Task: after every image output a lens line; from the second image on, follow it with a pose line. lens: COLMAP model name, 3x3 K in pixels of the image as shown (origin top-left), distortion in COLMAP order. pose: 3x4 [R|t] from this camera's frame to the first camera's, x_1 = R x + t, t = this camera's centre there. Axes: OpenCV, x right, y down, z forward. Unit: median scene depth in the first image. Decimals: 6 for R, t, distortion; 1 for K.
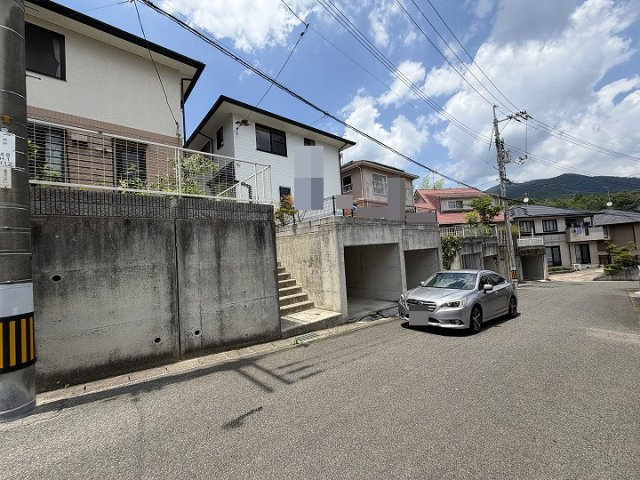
lens RADIAL K [[254.8, 0, 317.6], [0, 254.8, 240.0], [0, 0, 1]] dist [0.000897, -0.000051]
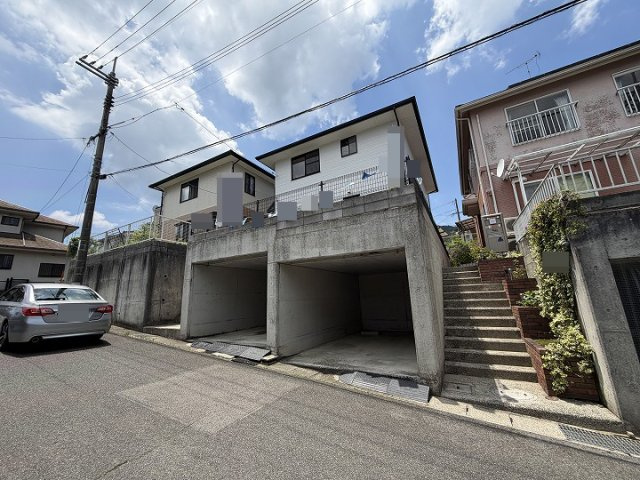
lens RADIAL K [[254.8, 0, 317.6], [0, 254.8, 240.0], [0, 0, 1]] dist [0.000897, -0.000051]
pose [[0.331906, -0.152647, -0.930880, 1.152504], [0.057433, 0.988260, -0.141578, 0.097541], [0.941562, -0.006472, 0.336776, 1.045844]]
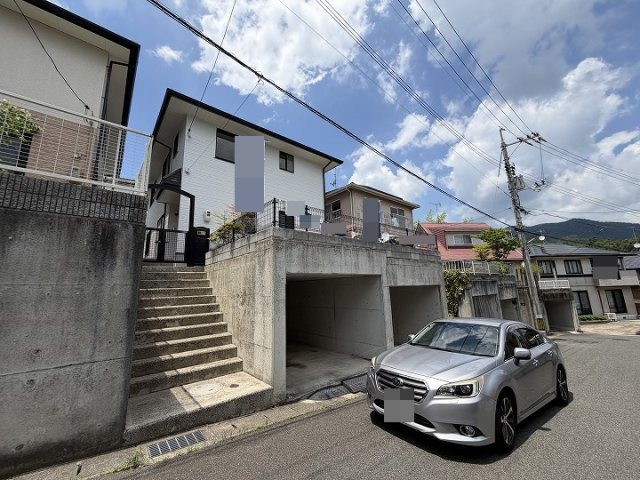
lens RADIAL K [[254.8, 0, 317.6], [0, 254.8, 240.0], [0, 0, 1]] dist [0.000897, -0.000051]
pose [[0.999092, 0.030691, -0.029549, 0.183170], [-0.034610, 0.989141, -0.142838, 0.026458], [0.024844, 0.143731, 0.989305, 0.321037]]
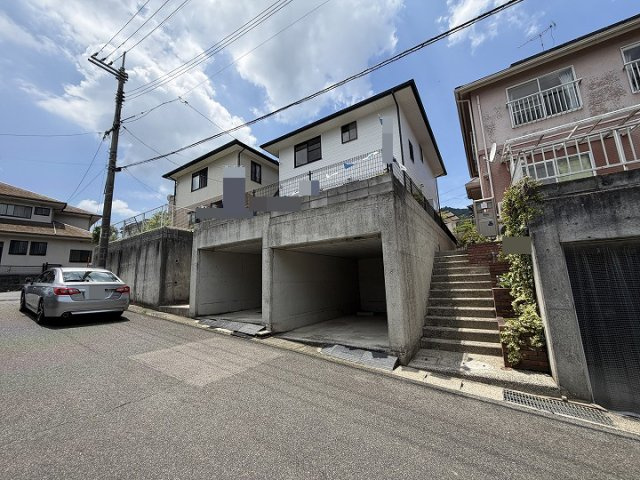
lens RADIAL K [[254.8, 0, 317.6], [0, 254.8, 240.0], [0, 0, 1]] dist [0.000897, -0.000051]
pose [[0.273647, -0.100774, -0.956536, 1.227523], [0.060208, 0.994341, -0.087533, 0.105859], [0.959944, -0.033638, 0.278166, 1.104247]]
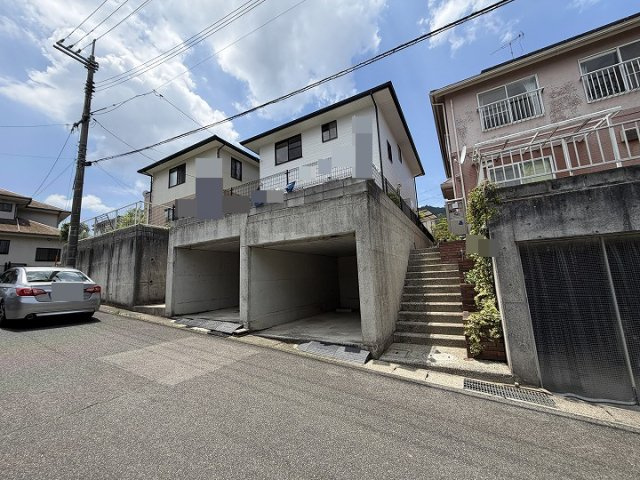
lens RADIAL K [[254.8, 0, 317.6], [0, 254.8, 240.0], [0, 0, 1]] dist [0.000897, -0.000051]
pose [[0.333471, -0.091367, -0.938323, 1.244963], [0.064910, 0.995156, -0.073833, 0.105283], [0.940523, -0.036286, 0.337786, 1.120097]]
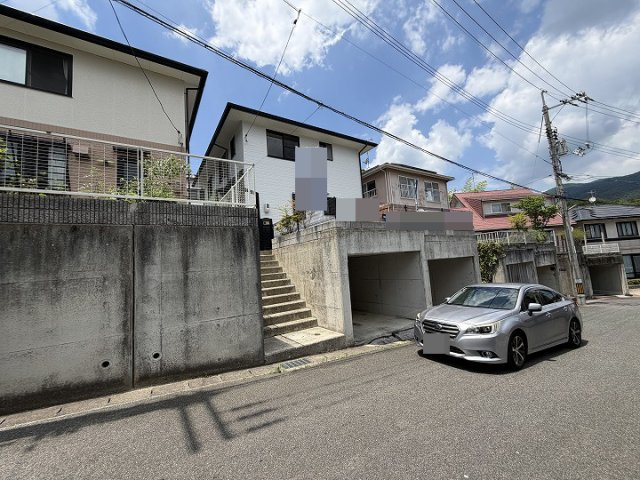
lens RADIAL K [[254.8, 0, 317.6], [0, 254.8, 240.0], [0, 0, 1]] dist [0.000897, -0.000051]
pose [[0.989425, -0.018061, -0.143914, 0.117221], [0.012023, 0.999015, -0.042711, 0.008768], [0.144544, 0.040529, 0.988668, 0.122657]]
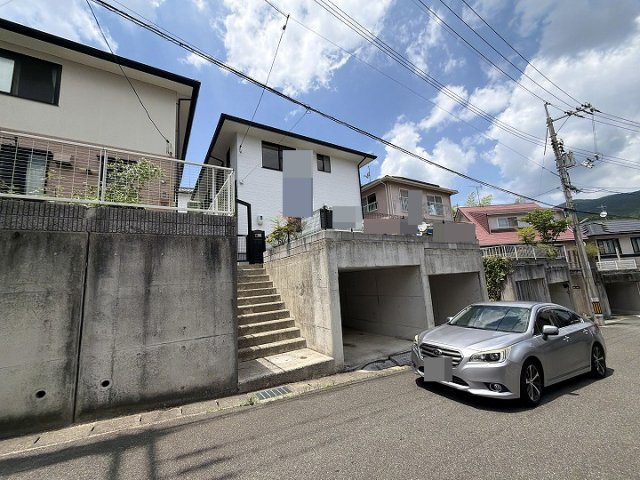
lens RADIAL K [[254.8, 0, 317.6], [0, 254.8, 240.0], [0, 0, 1]] dist [0.000897, -0.000051]
pose [[0.986377, -0.023000, -0.162882, 0.157394], [0.006153, 0.994643, -0.103188, 0.015909], [0.164383, 0.100780, 0.981235, 0.193551]]
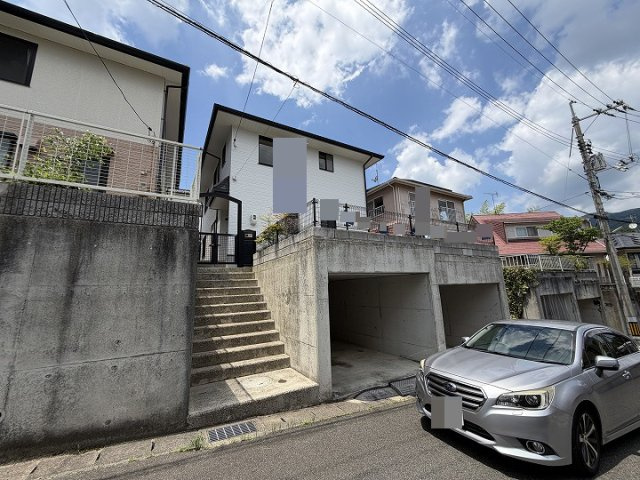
lens RADIAL K [[254.8, 0, 317.6], [0, 254.8, 240.0], [0, 0, 1]] dist [0.000897, -0.000051]
pose [[0.980104, -0.004779, -0.198428, 0.189484], [-0.022266, 0.990752, -0.133842, 0.026153], [0.197233, 0.135598, 0.970934, 0.322621]]
